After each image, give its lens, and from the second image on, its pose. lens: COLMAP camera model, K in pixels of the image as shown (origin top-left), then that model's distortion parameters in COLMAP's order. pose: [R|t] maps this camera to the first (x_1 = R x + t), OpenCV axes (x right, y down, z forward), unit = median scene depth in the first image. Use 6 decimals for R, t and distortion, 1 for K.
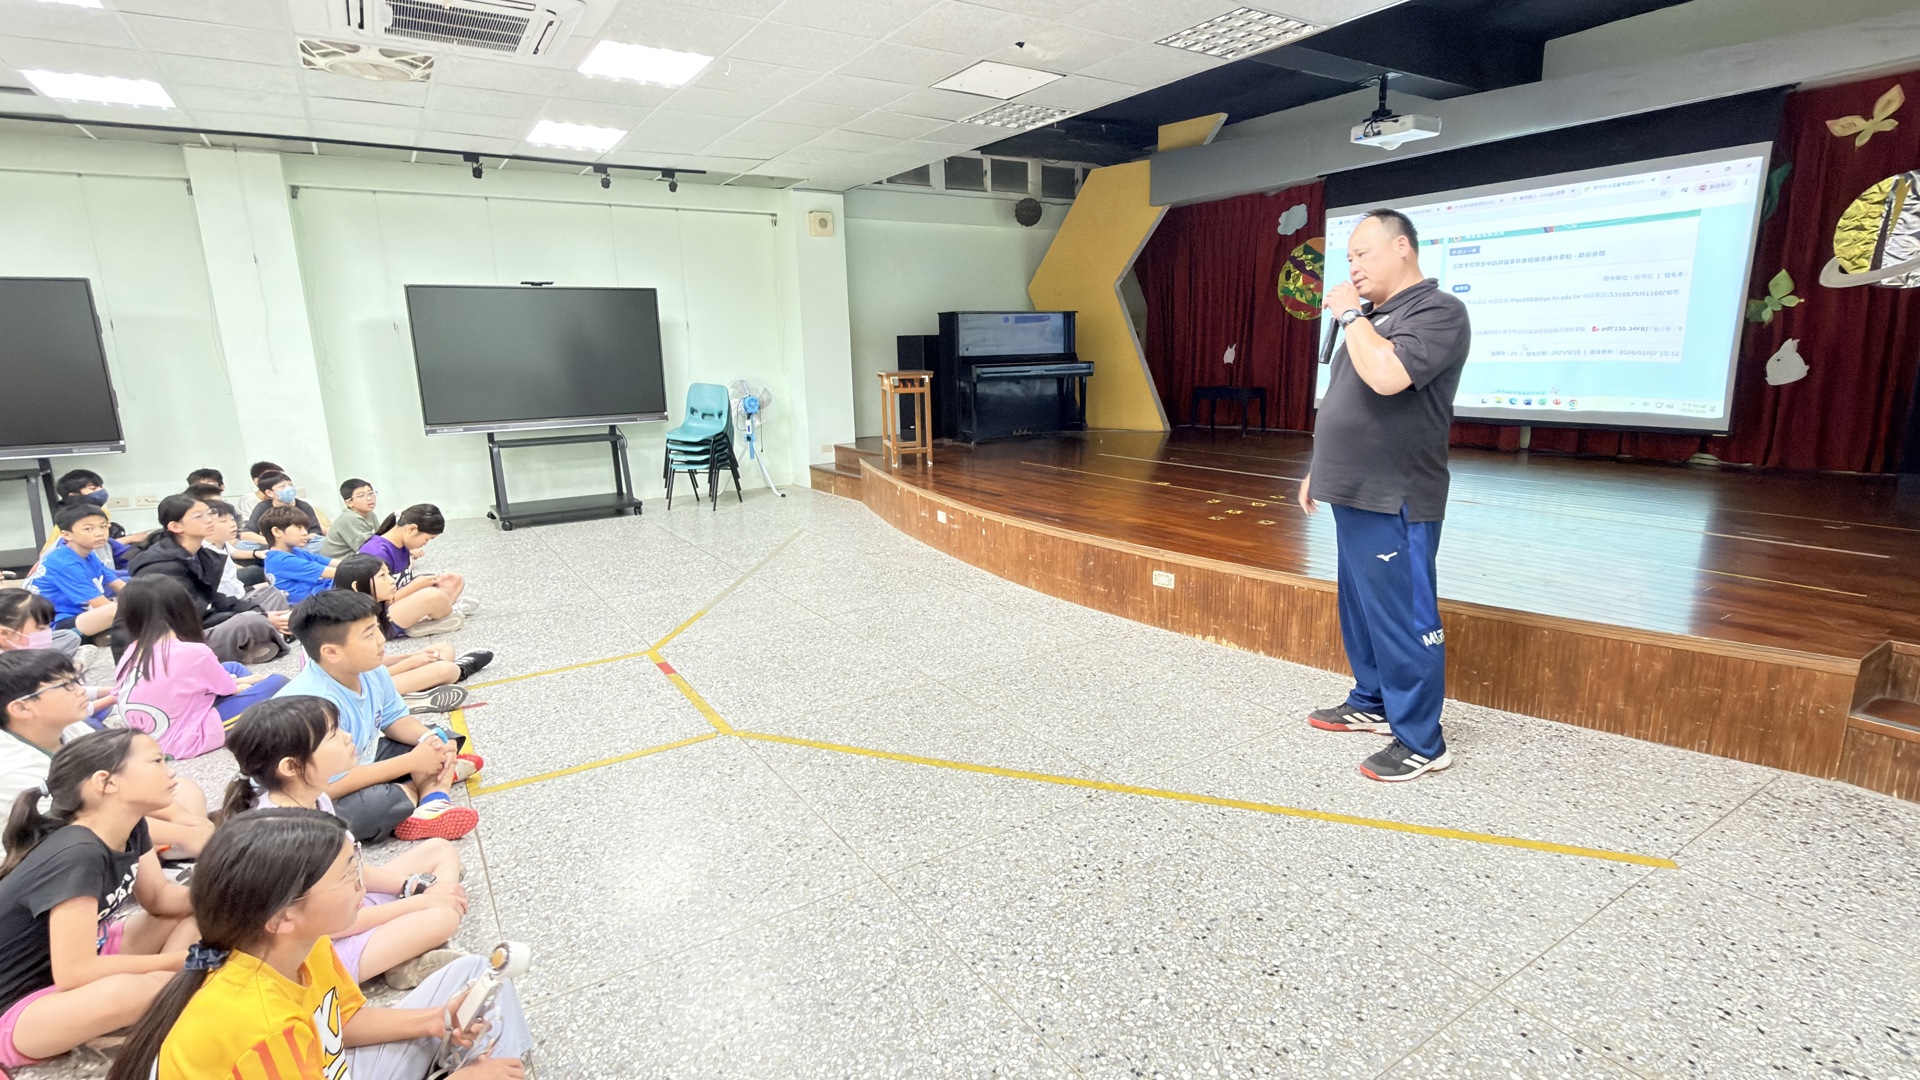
lens RADIAL K [[902.7, 0, 960.0], [0, 902.7, 540.0], [0, 0, 1]] dist [0.001019, -0.000681]
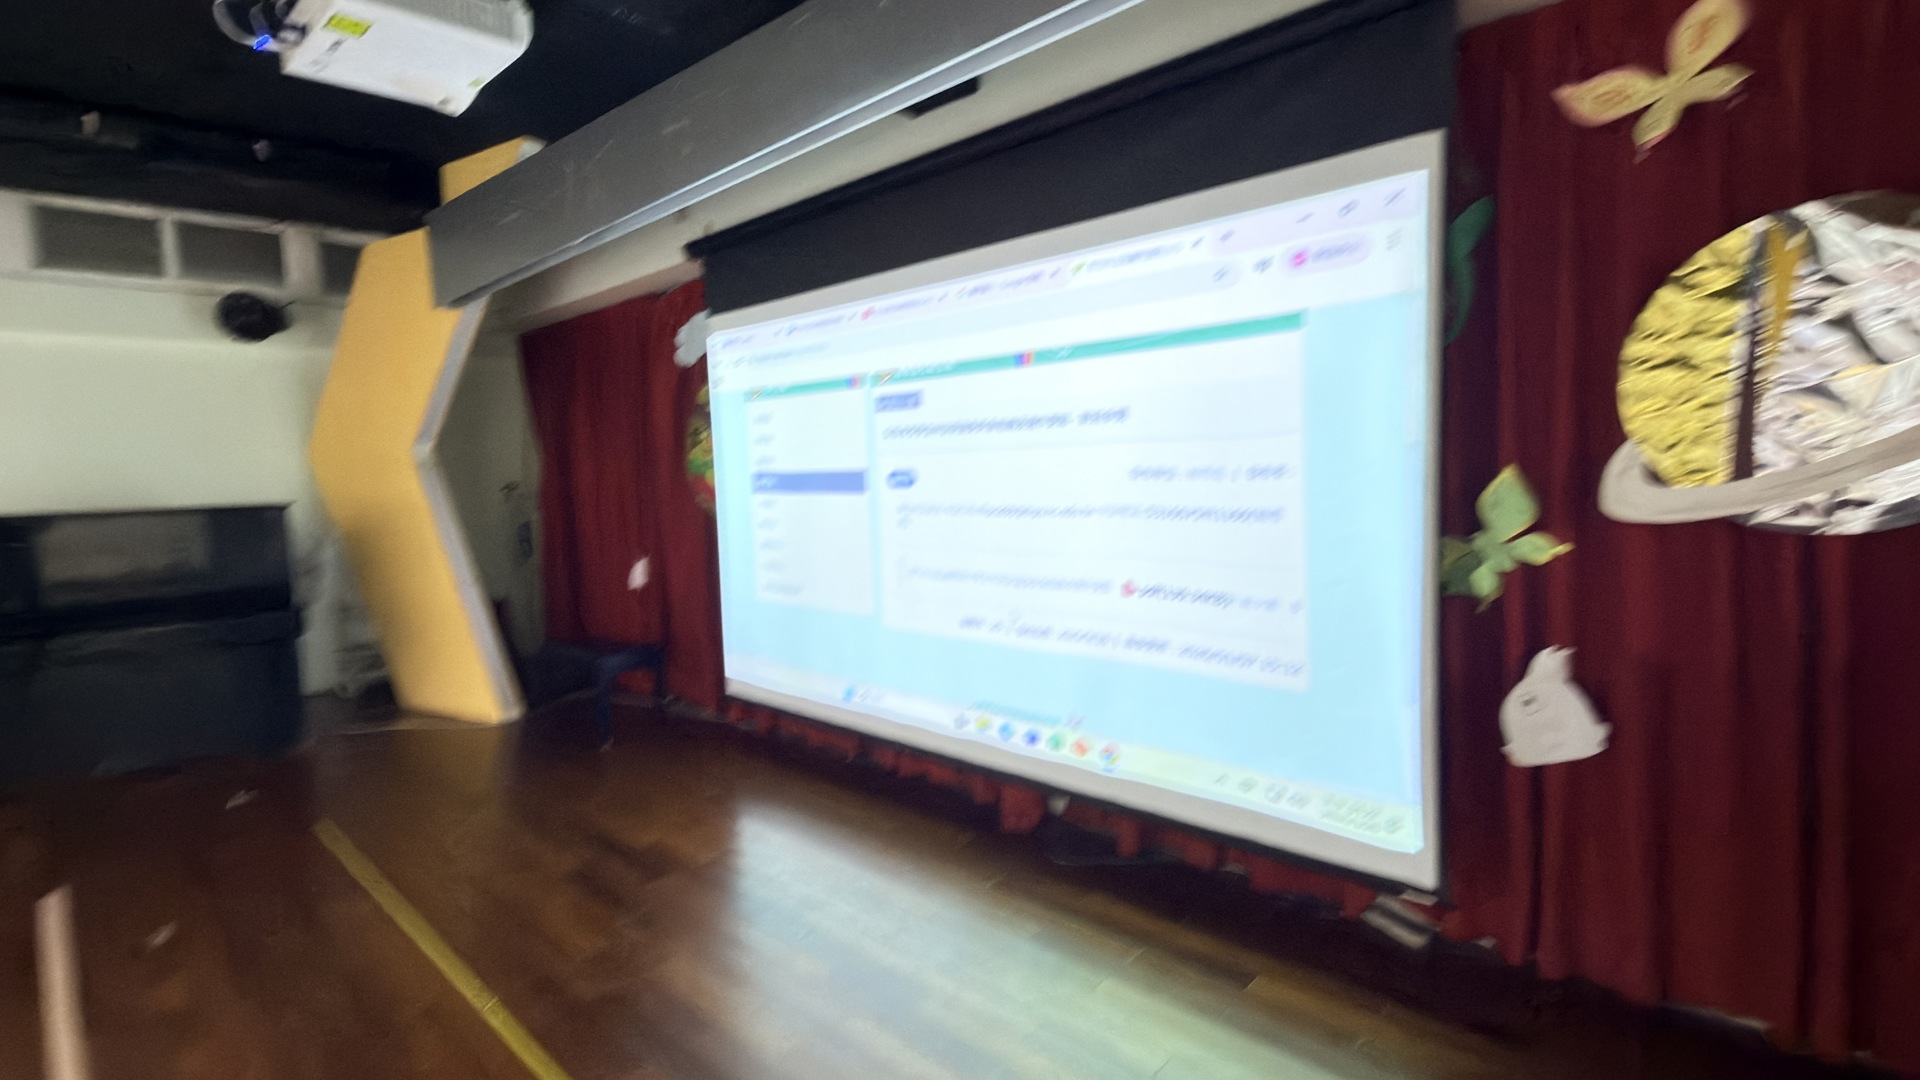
lens RADIAL K [[921.9, 0, 942.2], [0, 921.9, 533.8], [0, 0, 1]] dist [0.000383, -0.000346]
pose [[0.977879, -0.018747, 0.208330, 0.595575], [0.049798, 0.988204, -0.144818, -0.226378], [-0.203158, 0.151989, 0.967278, 0.675114]]
